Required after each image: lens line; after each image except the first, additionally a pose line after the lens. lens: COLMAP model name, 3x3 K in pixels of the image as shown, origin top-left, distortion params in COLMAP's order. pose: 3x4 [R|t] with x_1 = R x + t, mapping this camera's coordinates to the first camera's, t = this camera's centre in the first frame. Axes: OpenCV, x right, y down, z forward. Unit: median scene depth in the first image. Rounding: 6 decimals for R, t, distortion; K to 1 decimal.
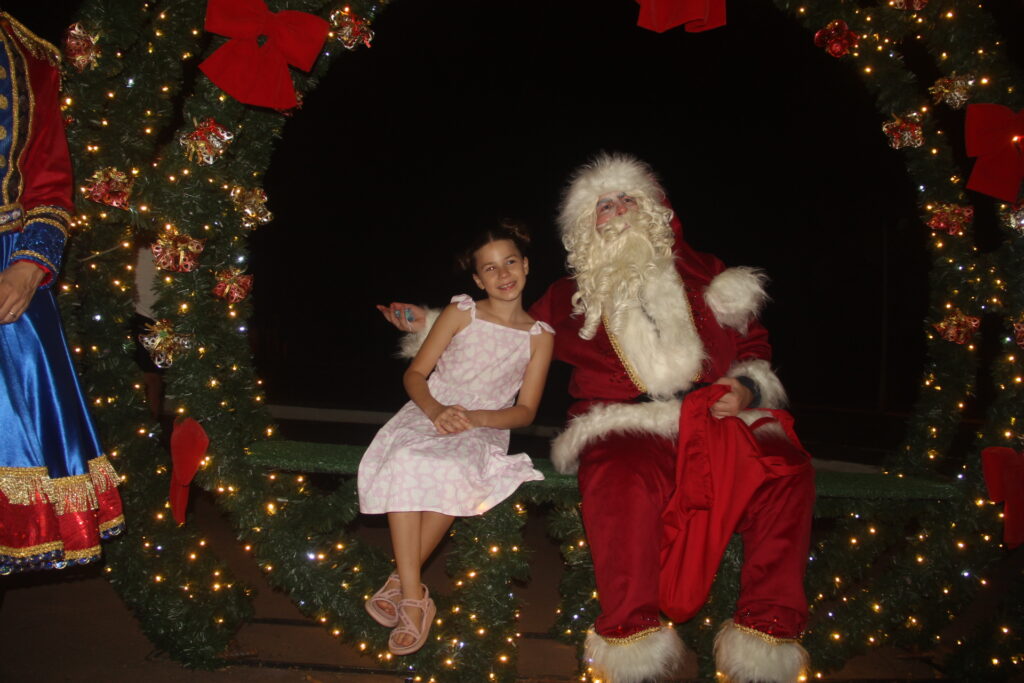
lens RADIAL K [[836.0, 0, 516.9], [0, 836.0, 347.7], [0, 0, 1]] dist [-0.169481, 0.120363]
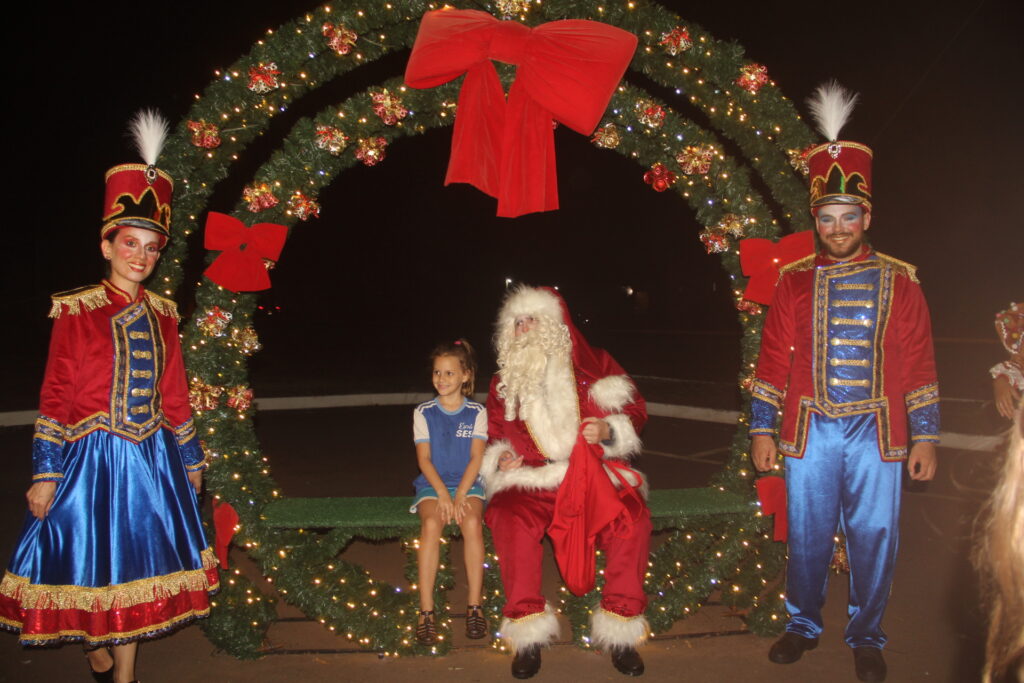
lens RADIAL K [[836.0, 0, 516.8], [0, 836.0, 352.3], [0, 0, 1]] dist [-0.169481, 0.120363]
pose [[0.997342, -0.072645, 0.005600, 0.149693], [0.071971, 0.994221, 0.079649, -0.256151], [-0.011354, -0.079035, 0.996807, -0.480187]]
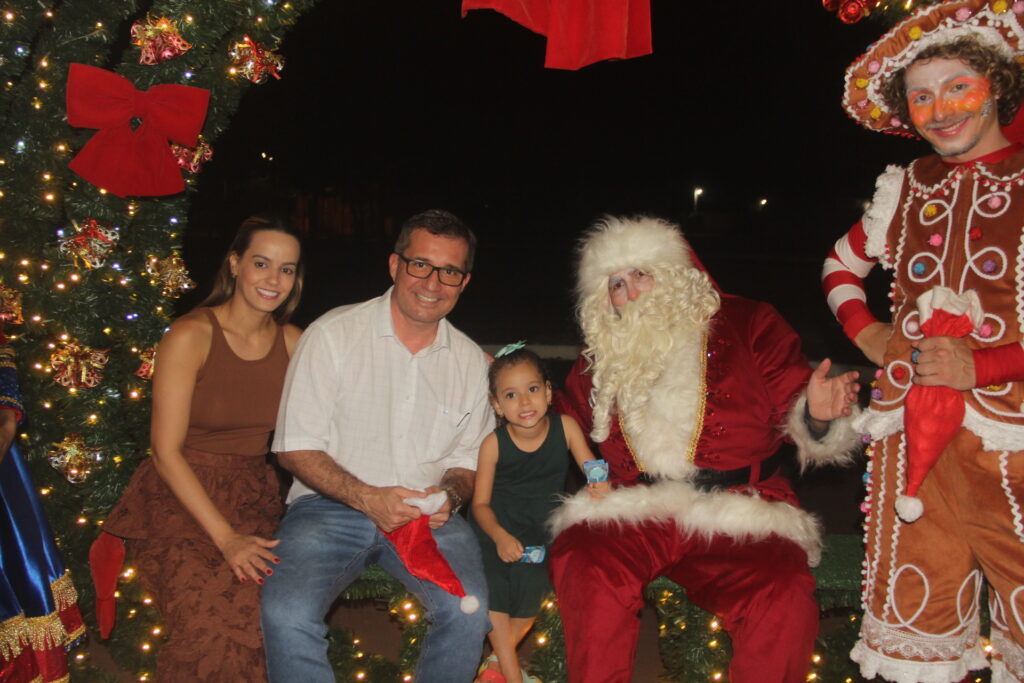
lens RADIAL K [[1100.5, 0, 509.5], [0, 1100.5, 355.4], [0, 0, 1]] dist [0.001302, 0.000000]
pose [[0.983597, -0.045958, -0.174426, 0.283428], [0.069151, 0.989190, 0.129313, -0.237987], [0.166597, -0.139253, 0.976142, -0.162478]]
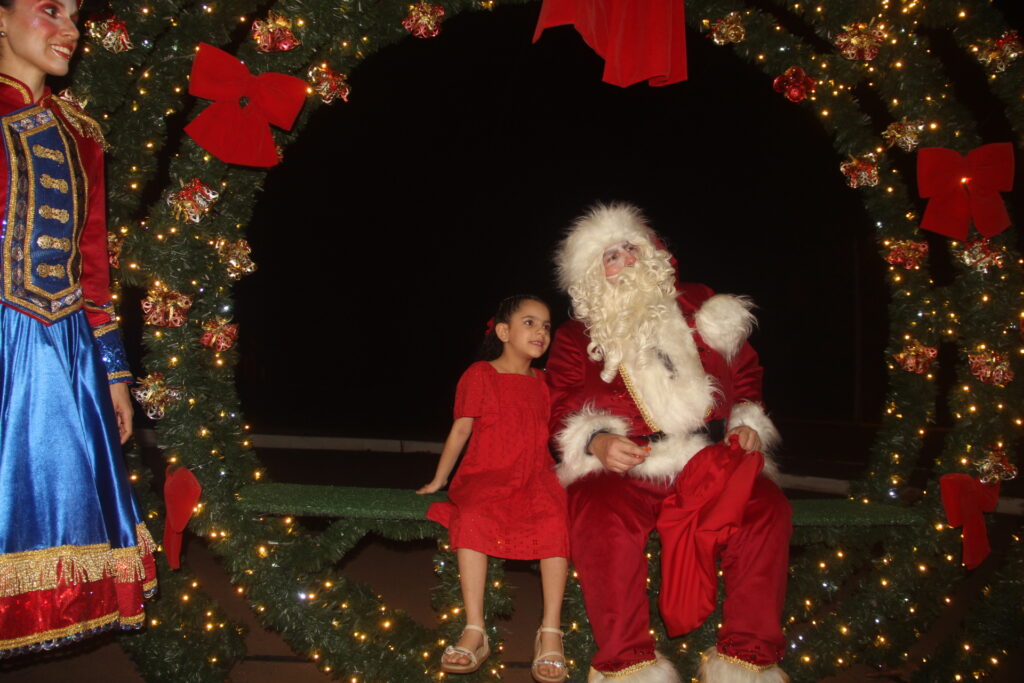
lens RADIAL K [[836.0, 0, 513.8], [0, 836.0, 351.4], [0, 0, 1]] dist [-0.169481, 0.120363]
pose [[0.999490, -0.021605, 0.023499, 0.000362], [0.022035, 0.999592, -0.018182, -0.030221], [-0.023097, 0.018691, 0.999559, -0.045658]]
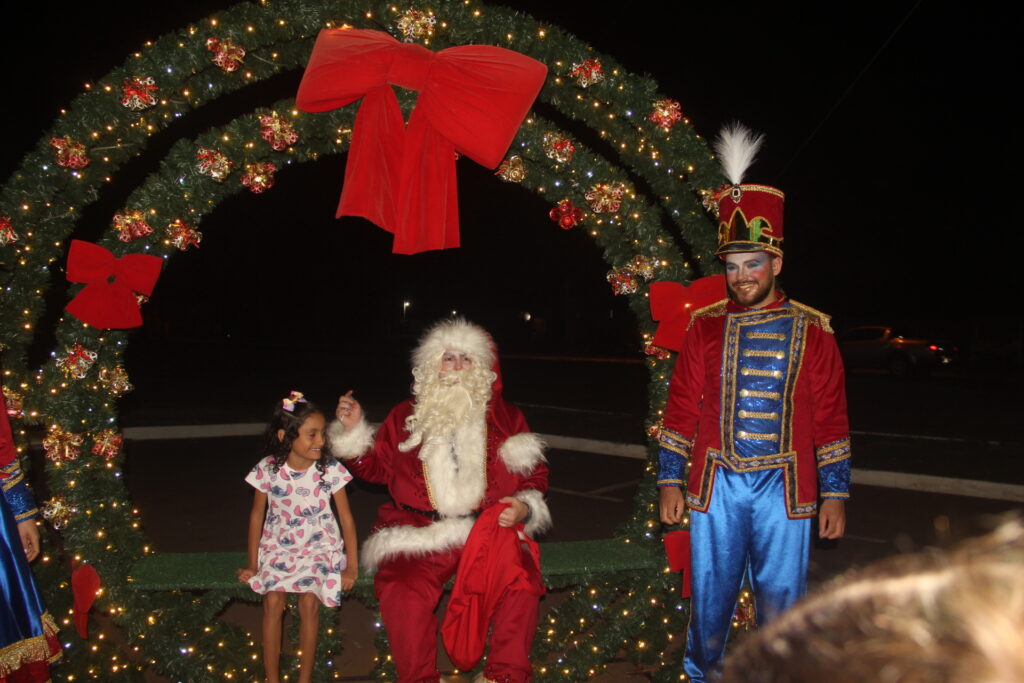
lens RADIAL K [[836.0, 0, 511.3], [0, 836.0, 353.2], [0, 0, 1]] dist [-0.169481, 0.120363]
pose [[0.990735, -0.057601, 0.122991, 0.155284], [0.050603, 0.996958, 0.059285, -0.286830], [-0.126032, -0.052512, 0.990635, -0.379050]]
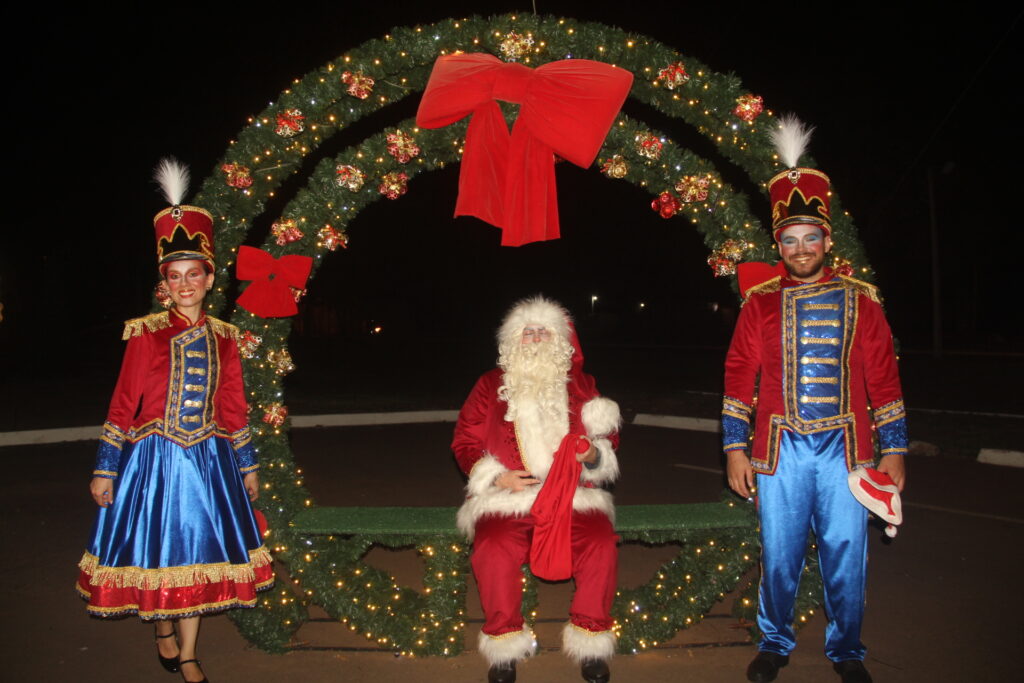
lens RADIAL K [[836.0, 0, 520.6], [0, 836.0, 352.1], [0, 0, 1]] dist [-0.169481, 0.120363]
pose [[0.992824, -0.075924, -0.092387, 0.301200], [0.080990, 0.995338, 0.052378, -0.259920], [0.087980, -0.059485, 0.994345, -0.571464]]
